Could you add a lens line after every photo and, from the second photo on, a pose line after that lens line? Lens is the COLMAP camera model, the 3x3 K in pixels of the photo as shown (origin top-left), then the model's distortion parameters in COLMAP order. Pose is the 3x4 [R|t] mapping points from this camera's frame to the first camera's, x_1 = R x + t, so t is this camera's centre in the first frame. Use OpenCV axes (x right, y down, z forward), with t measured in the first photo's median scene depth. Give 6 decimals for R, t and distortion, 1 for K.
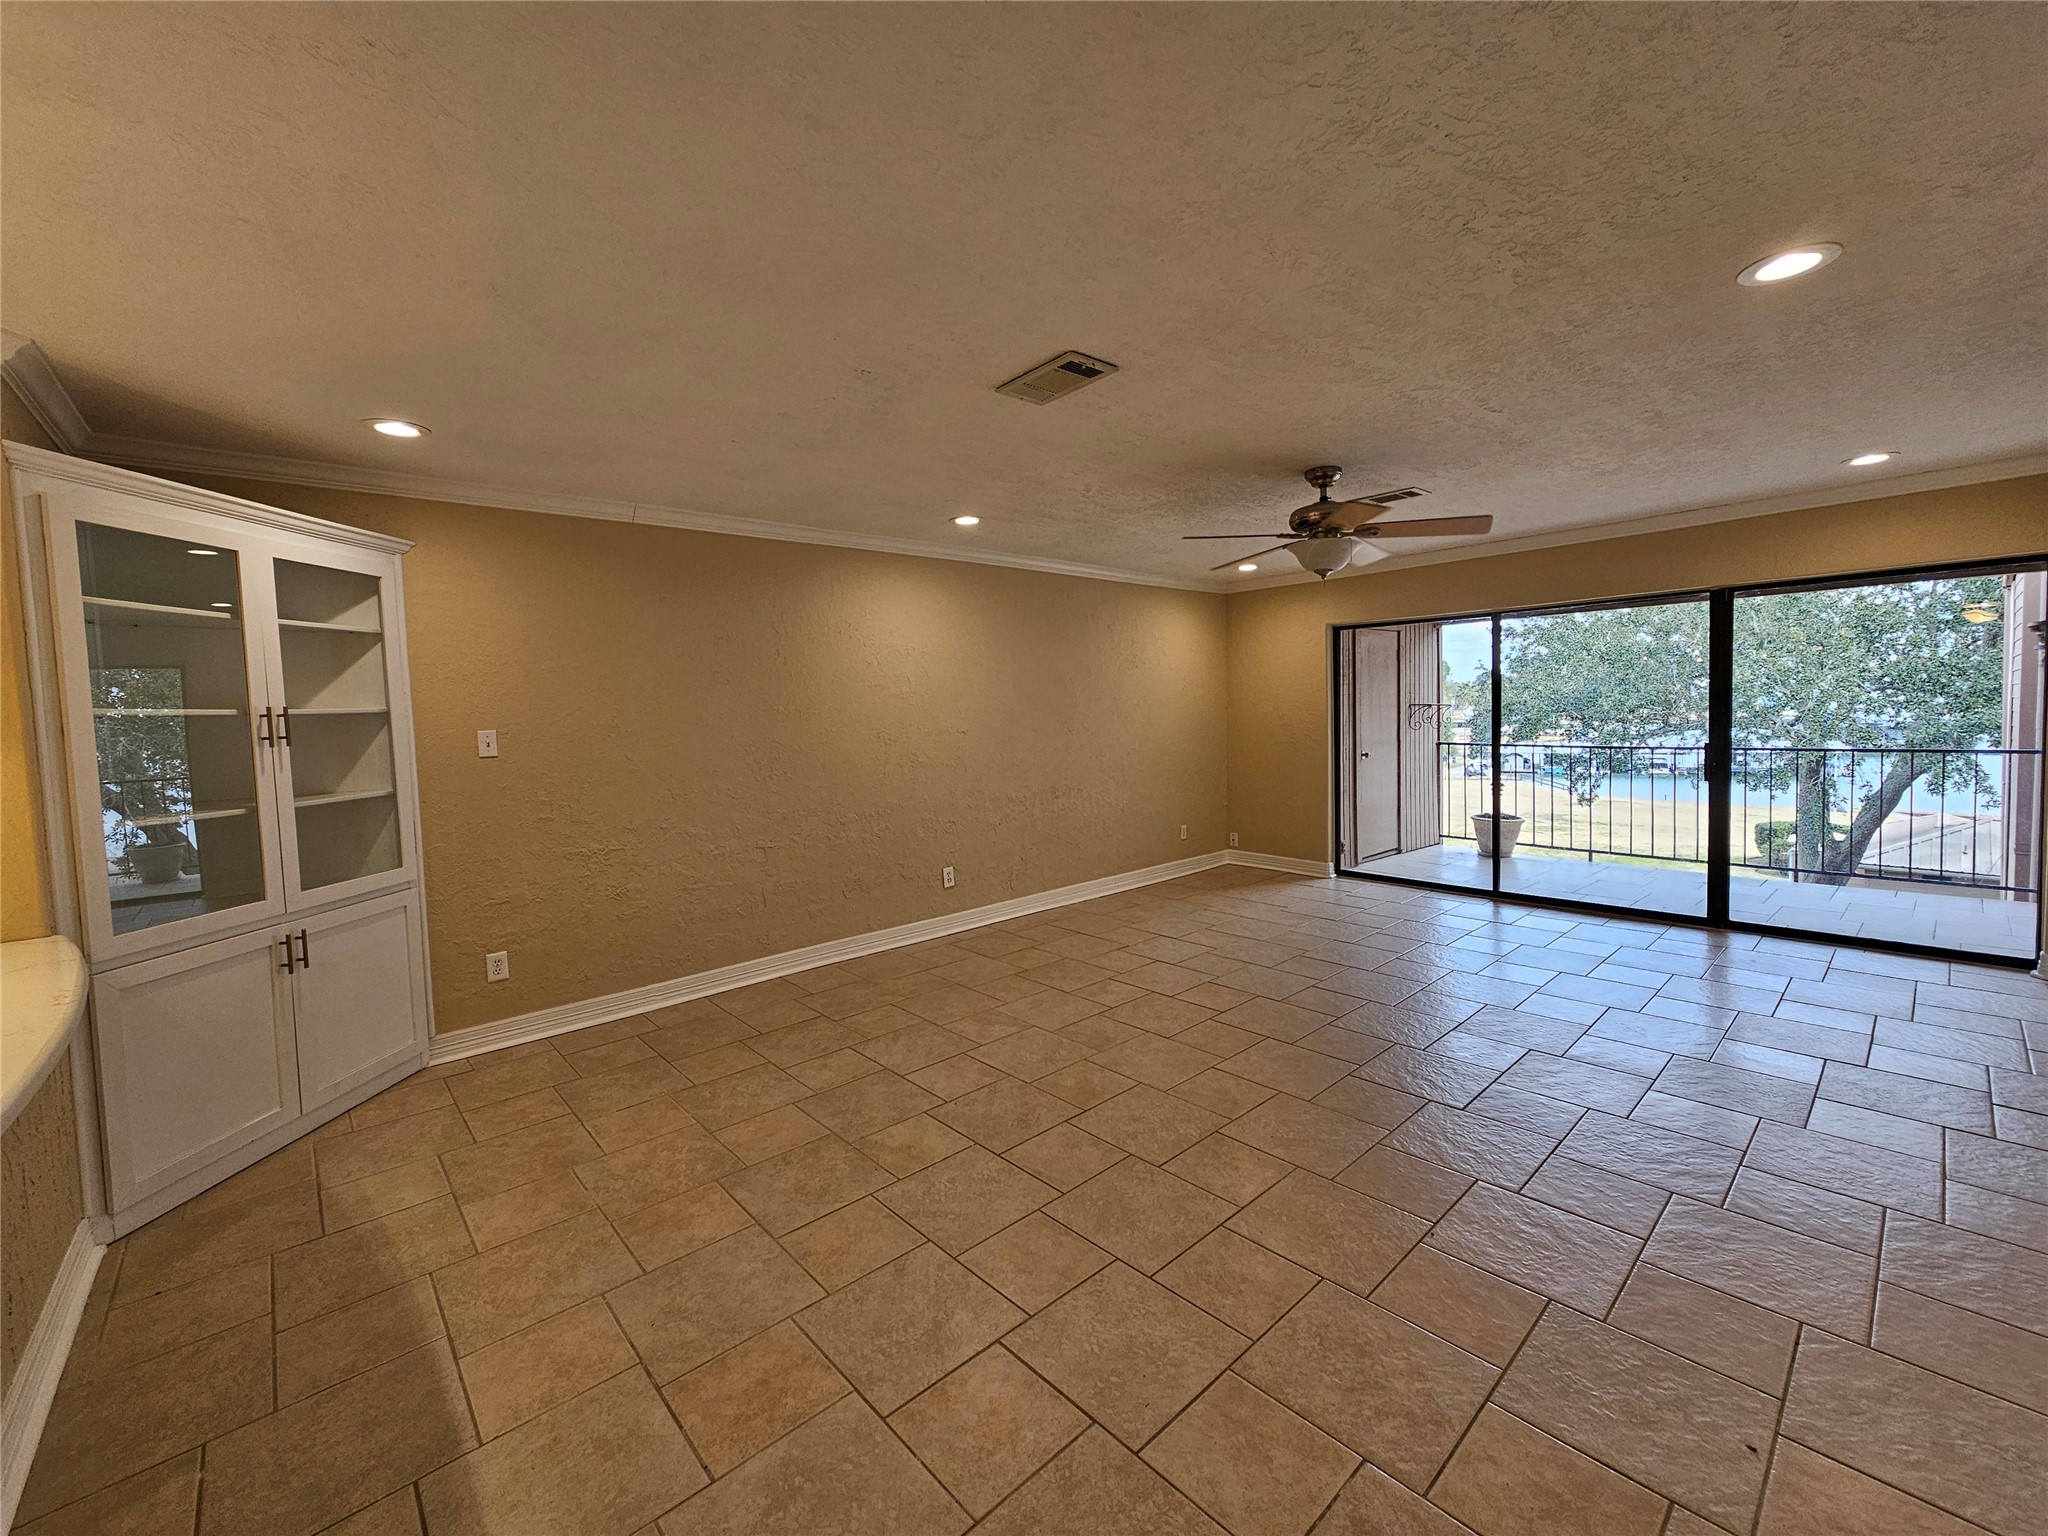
lens RADIAL K [[835.3, 0, 1029.5], [0, 835.3, 757.7], [0, 0, 1]] dist [-0.001486, 0.000915]
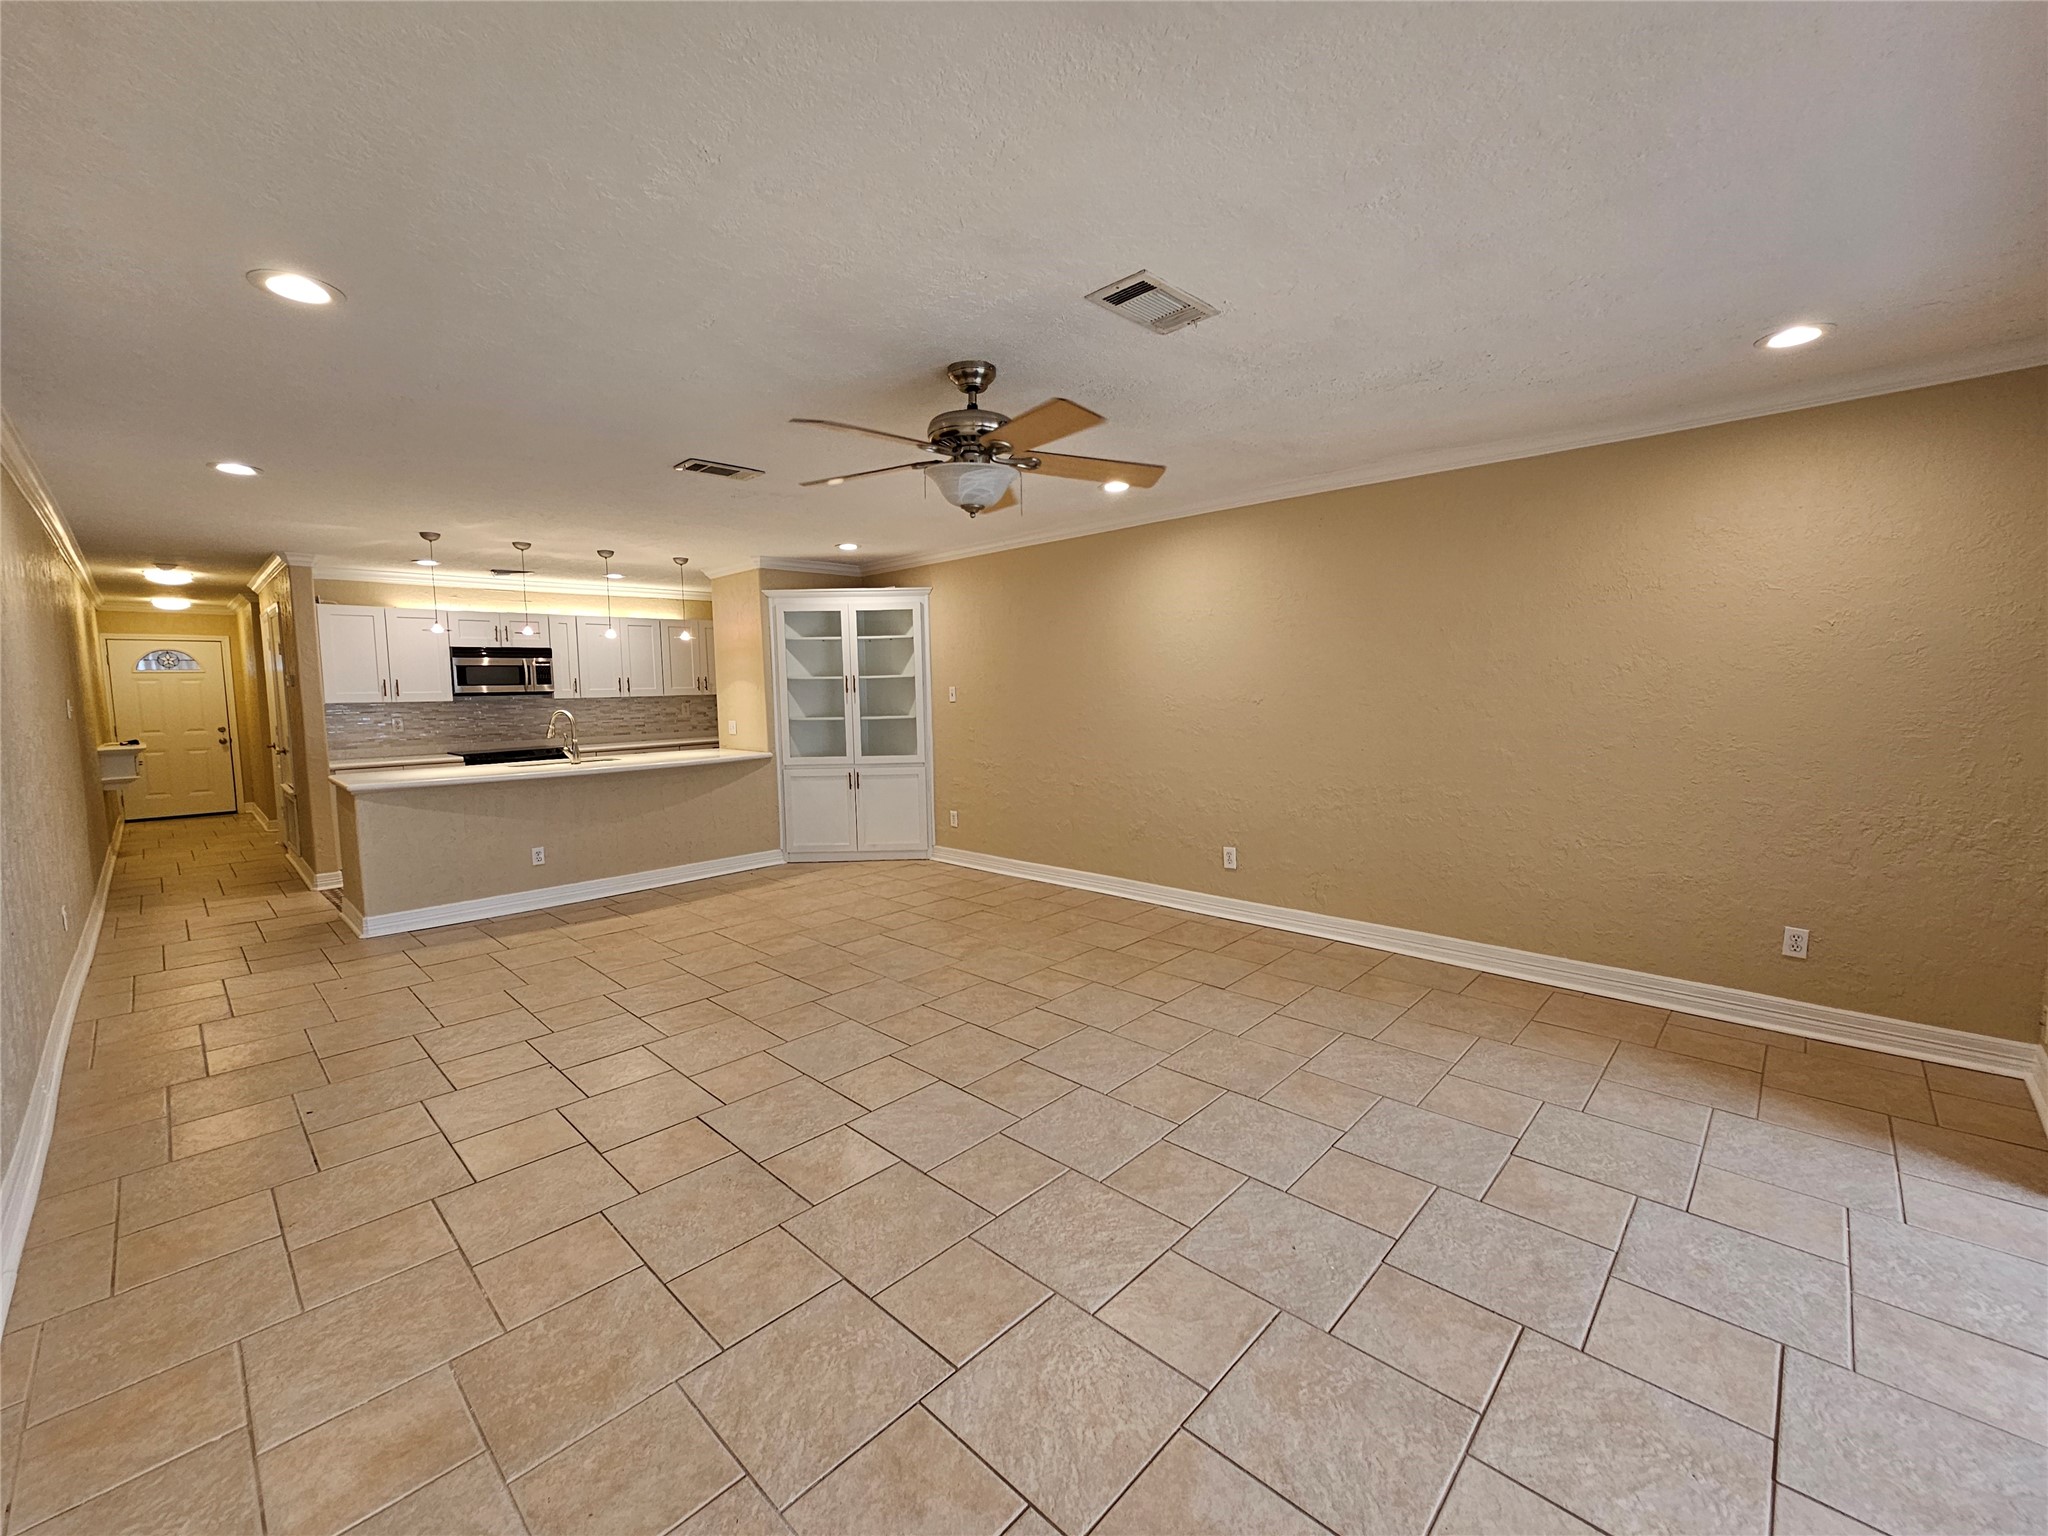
lens RADIAL K [[835.3, 0, 1031.0], [0, 835.3, 757.3], [0, 0, 1]] dist [-0.001486, 0.000915]
pose [[0.070736, 0.114166, -0.990940, 1.102161], [-0.042598, 0.992868, 0.111348, -0.085529], [0.996585, 0.034336, 0.075095, 0.986746]]
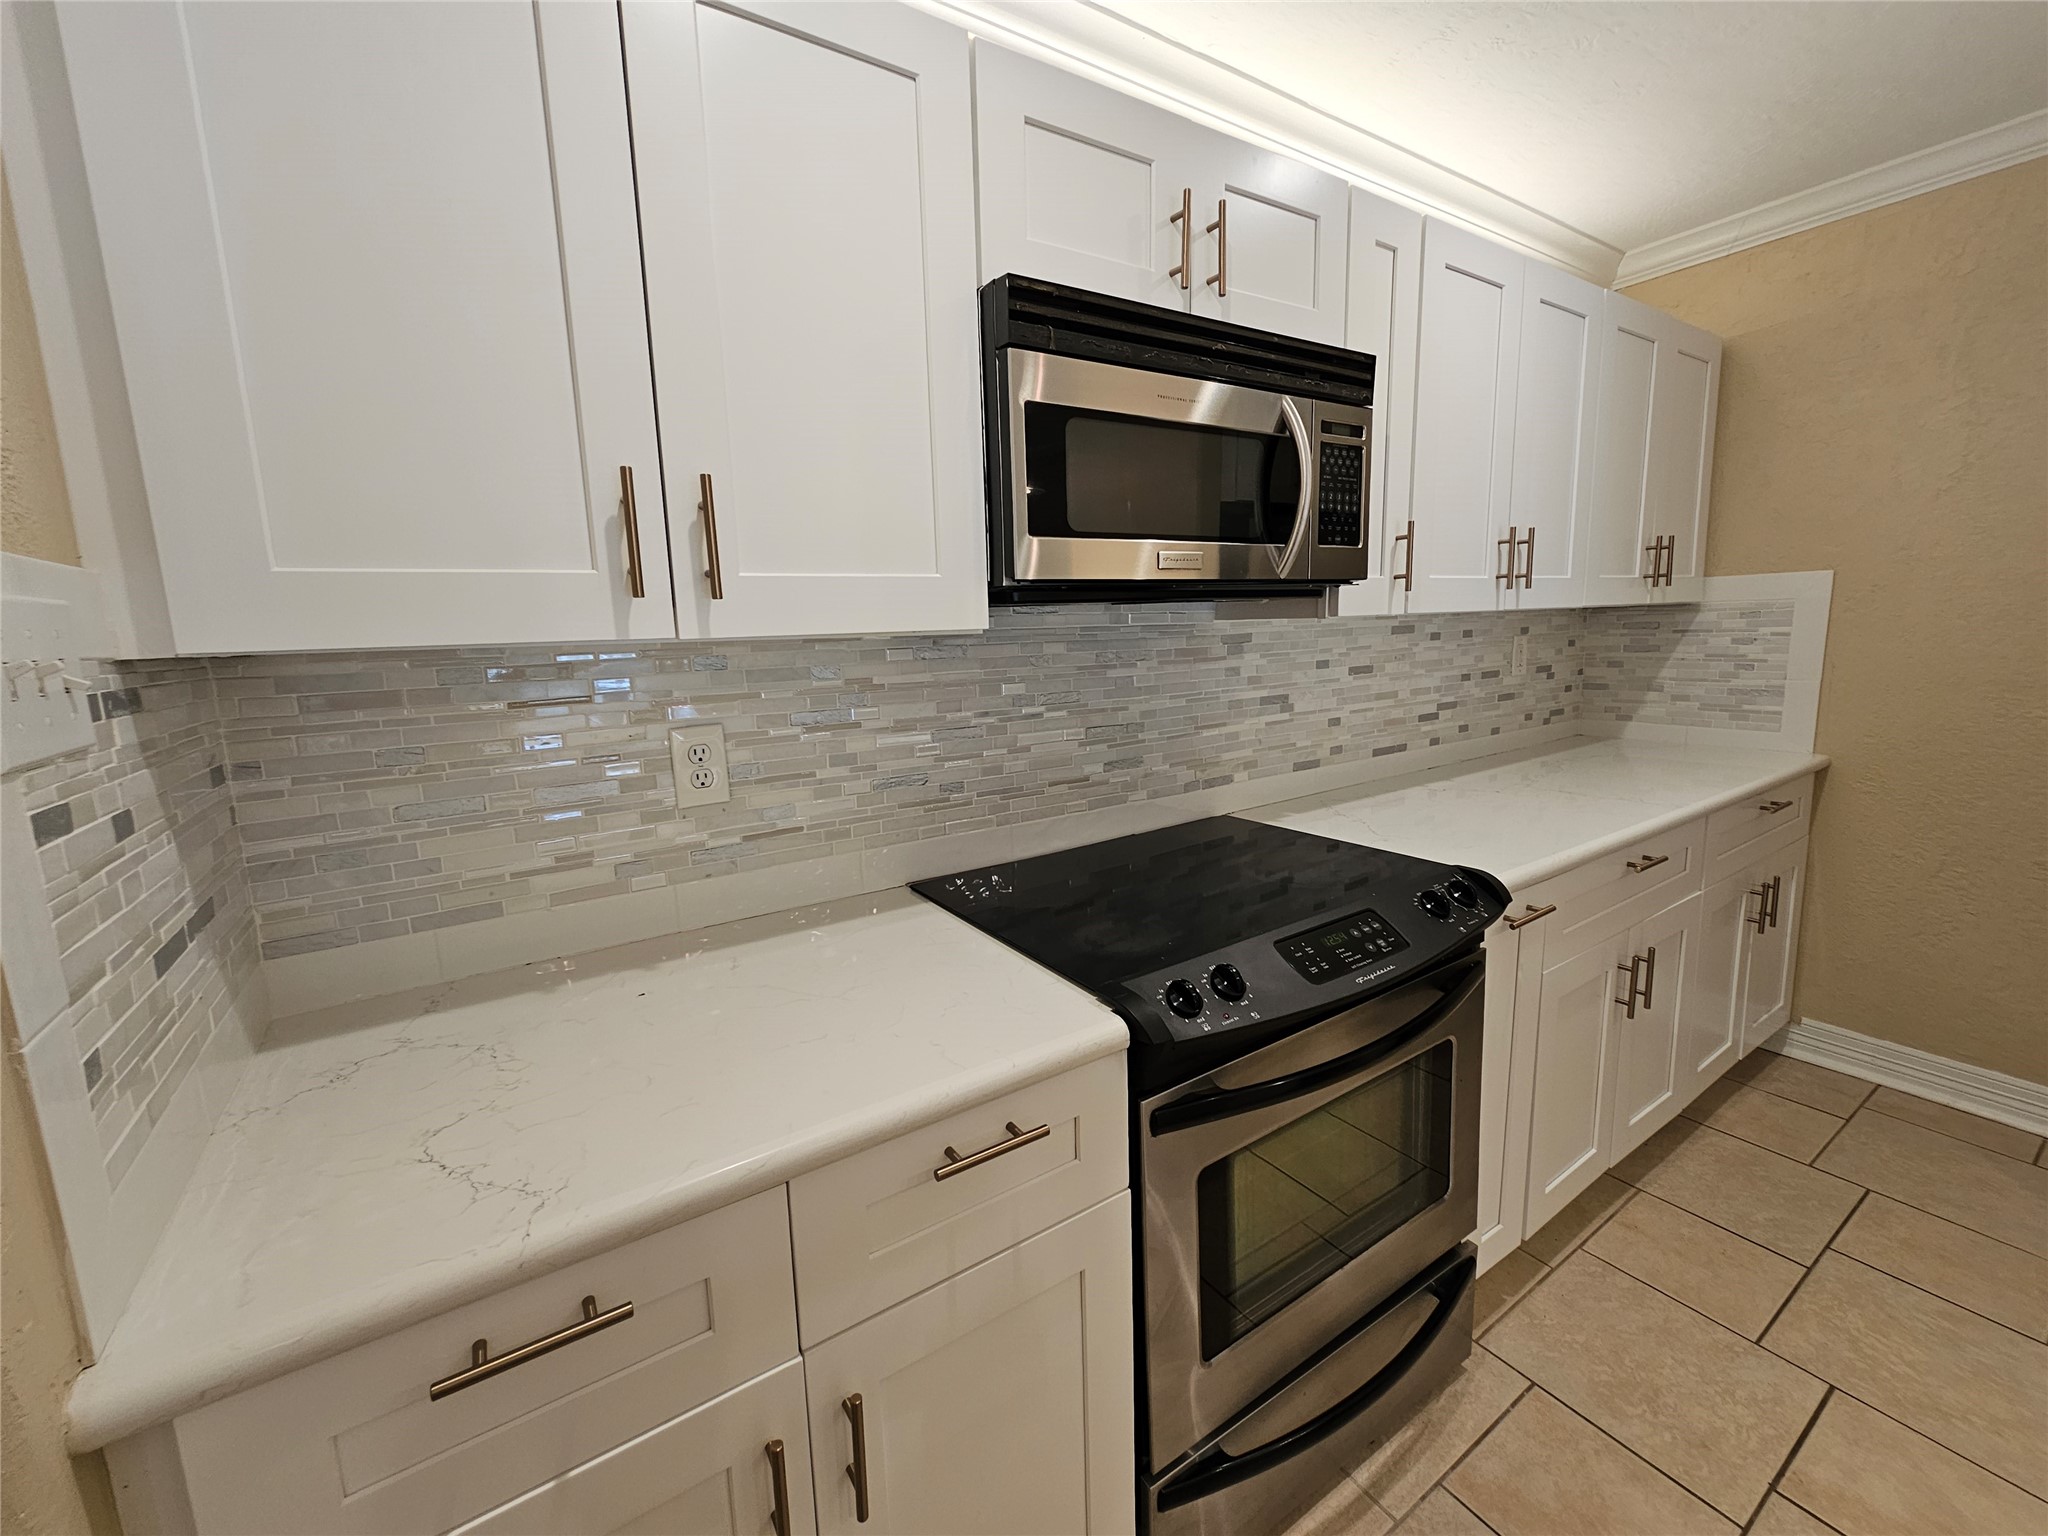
lens RADIAL K [[835.3, 0, 1023.9], [0, 835.3, 754.1], [0, 0, 1]] dist [-0.001486, 0.000915]
pose [[-0.147135, 0.184523, -0.971752, -0.520838], [-0.021342, 0.981624, 0.189629, 0.036781], [0.988886, 0.048640, -0.140493, -0.091241]]
